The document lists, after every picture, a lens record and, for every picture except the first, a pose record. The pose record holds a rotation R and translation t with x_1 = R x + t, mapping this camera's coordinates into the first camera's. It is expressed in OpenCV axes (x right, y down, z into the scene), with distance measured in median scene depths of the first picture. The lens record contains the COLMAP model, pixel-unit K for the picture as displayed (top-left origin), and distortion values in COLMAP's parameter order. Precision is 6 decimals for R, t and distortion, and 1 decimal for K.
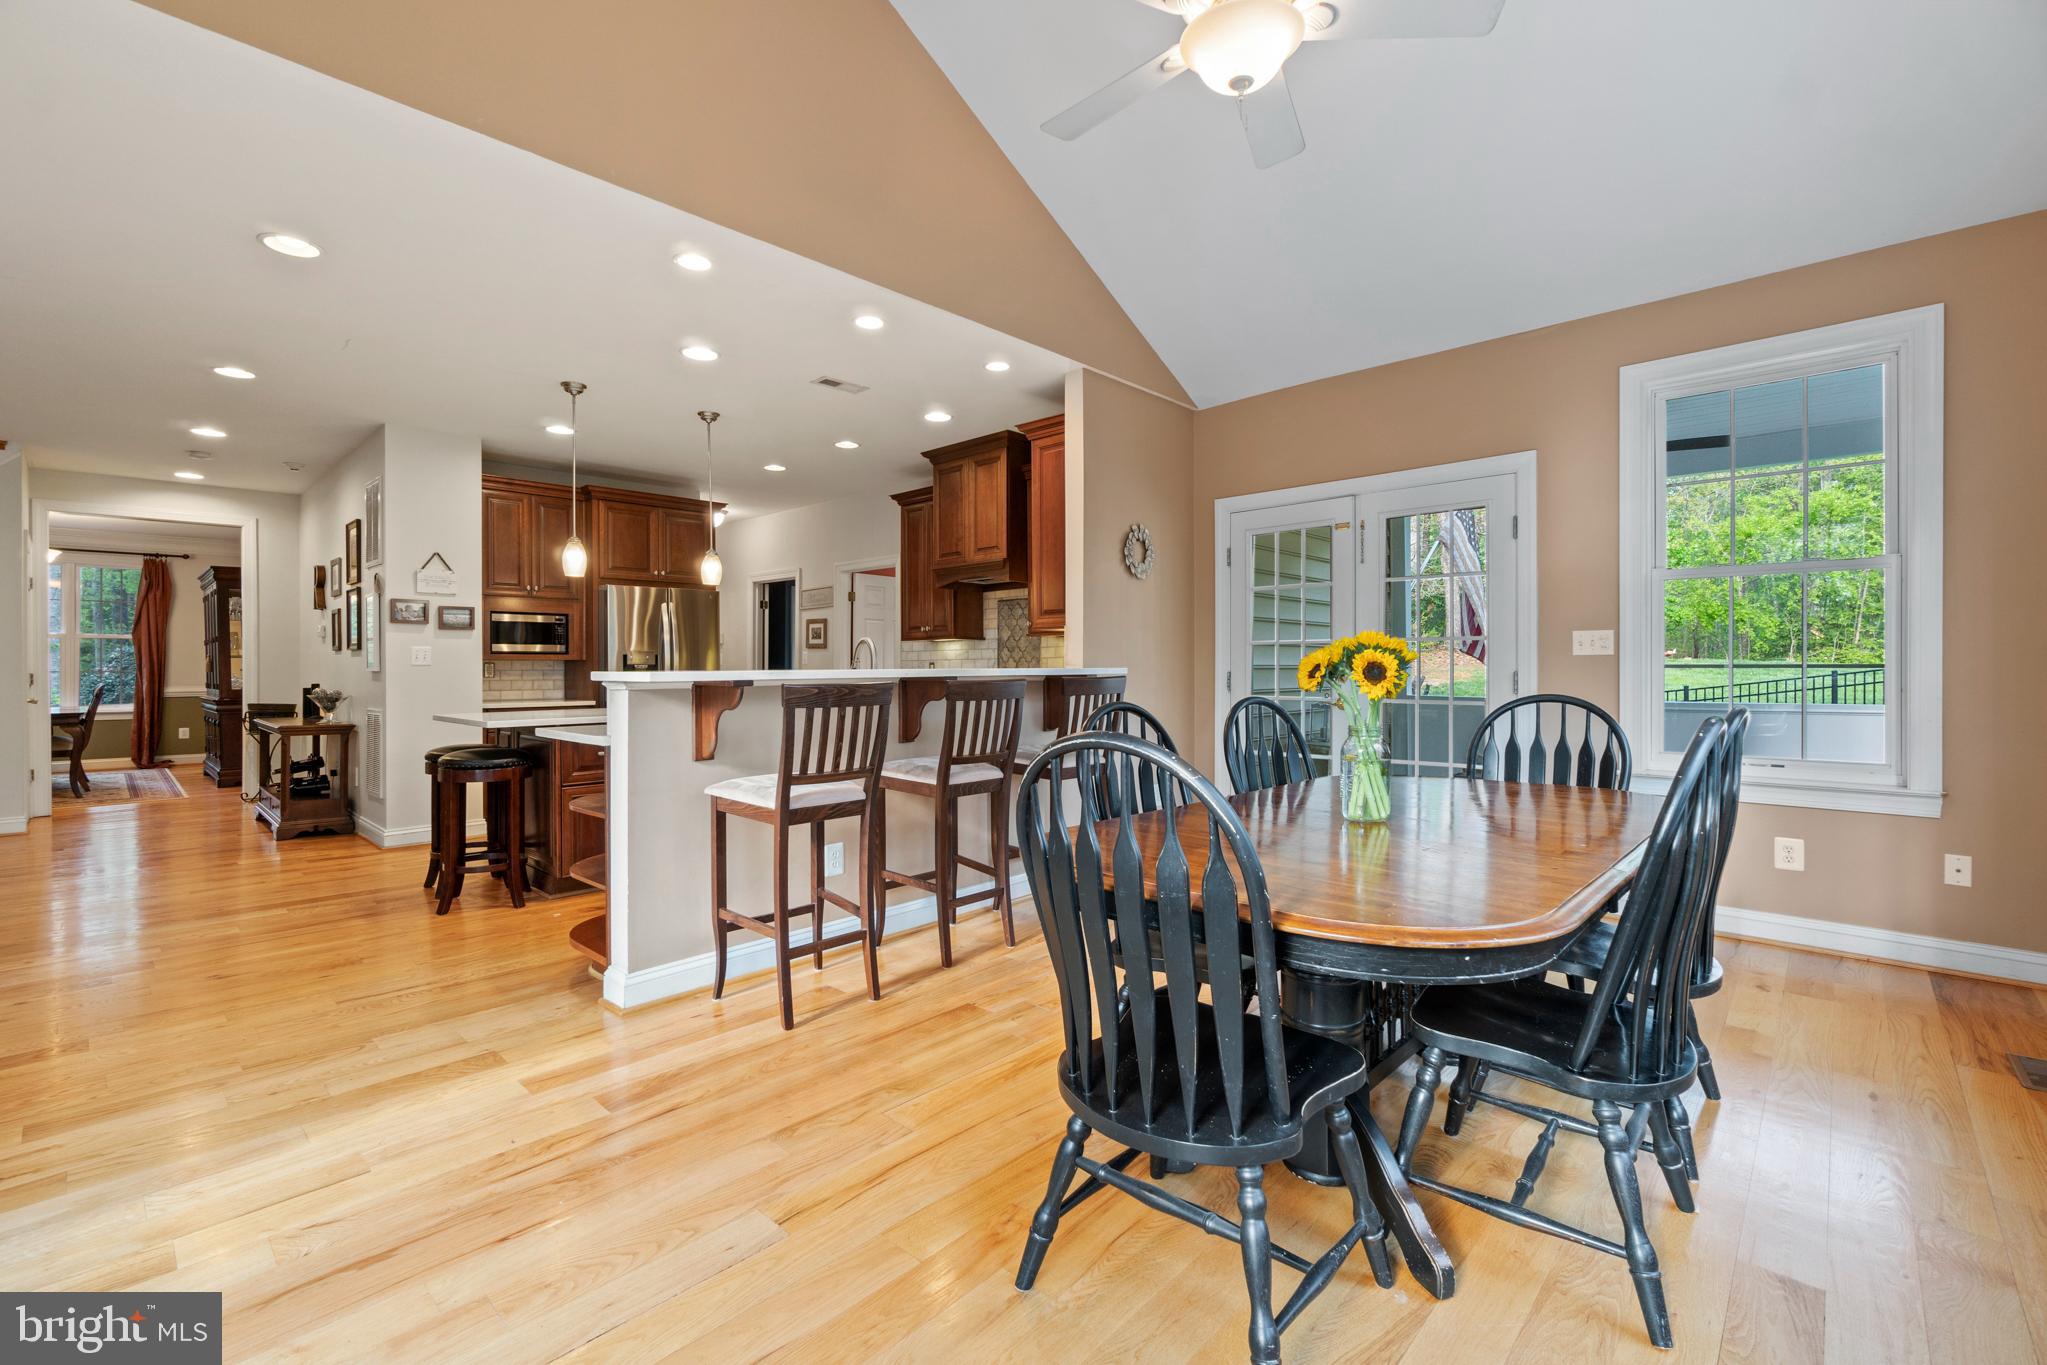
lens RADIAL K [[893.0, 0, 1021.1], [0, 893.0, 674.8], [0, 0, 1]] dist [-0.000042, 0.000294]
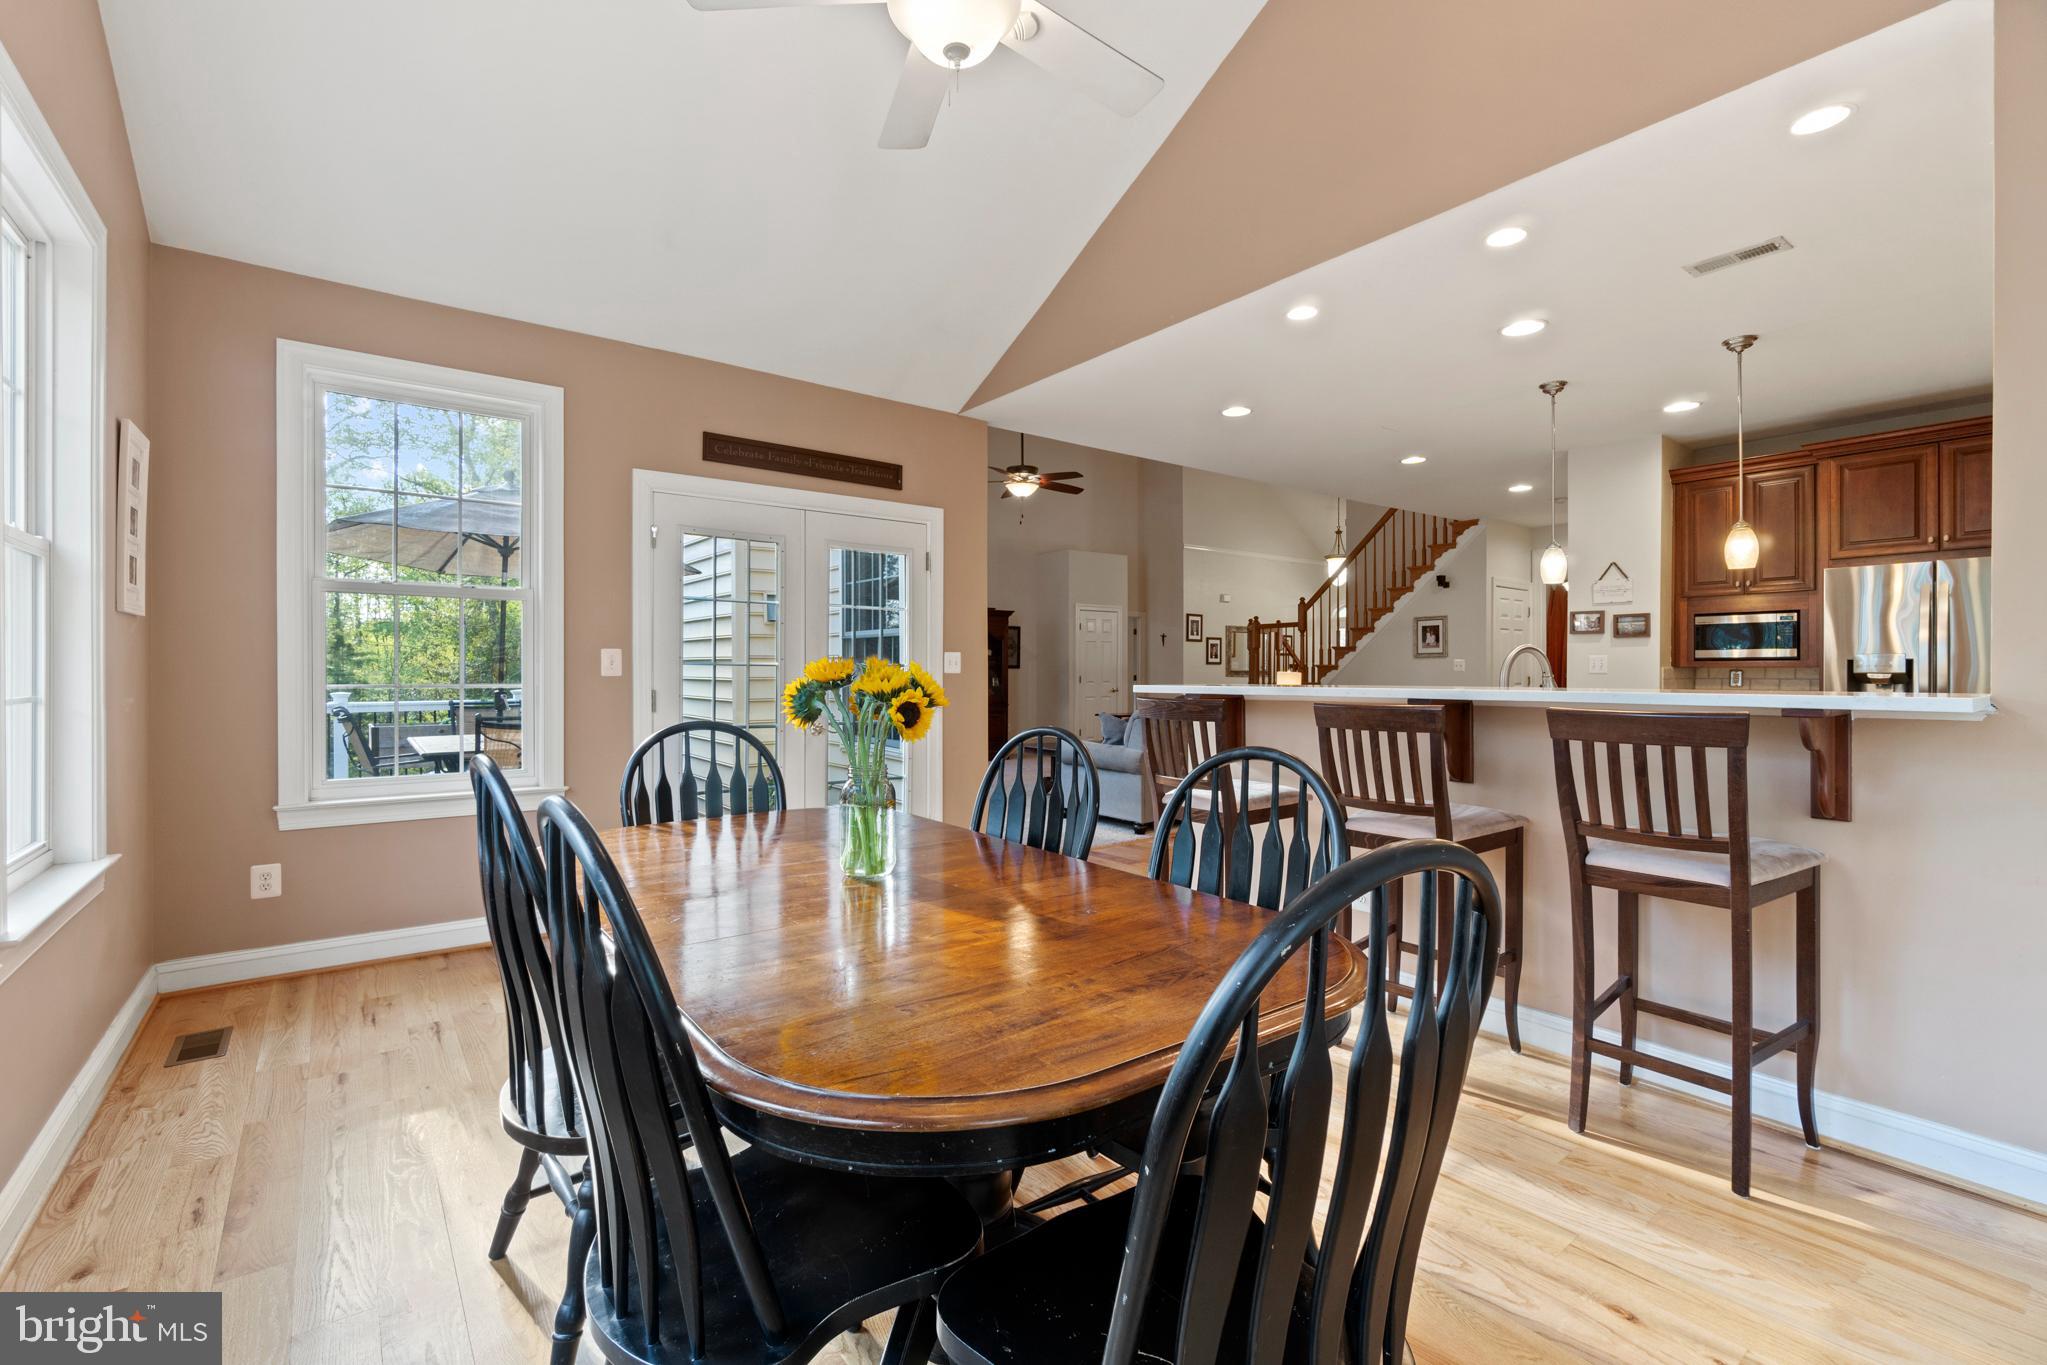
lens RADIAL K [[893.0, 0, 1021.1], [0, 893.0, 674.8], [0, 0, 1]] dist [-0.000042, 0.000294]
pose [[-0.172579, 0.012352, -0.984918, 0.506973], [-0.009639, 0.999852, 0.014229, -0.018140], [0.984948, 0.011949, -0.172435, 0.555345]]
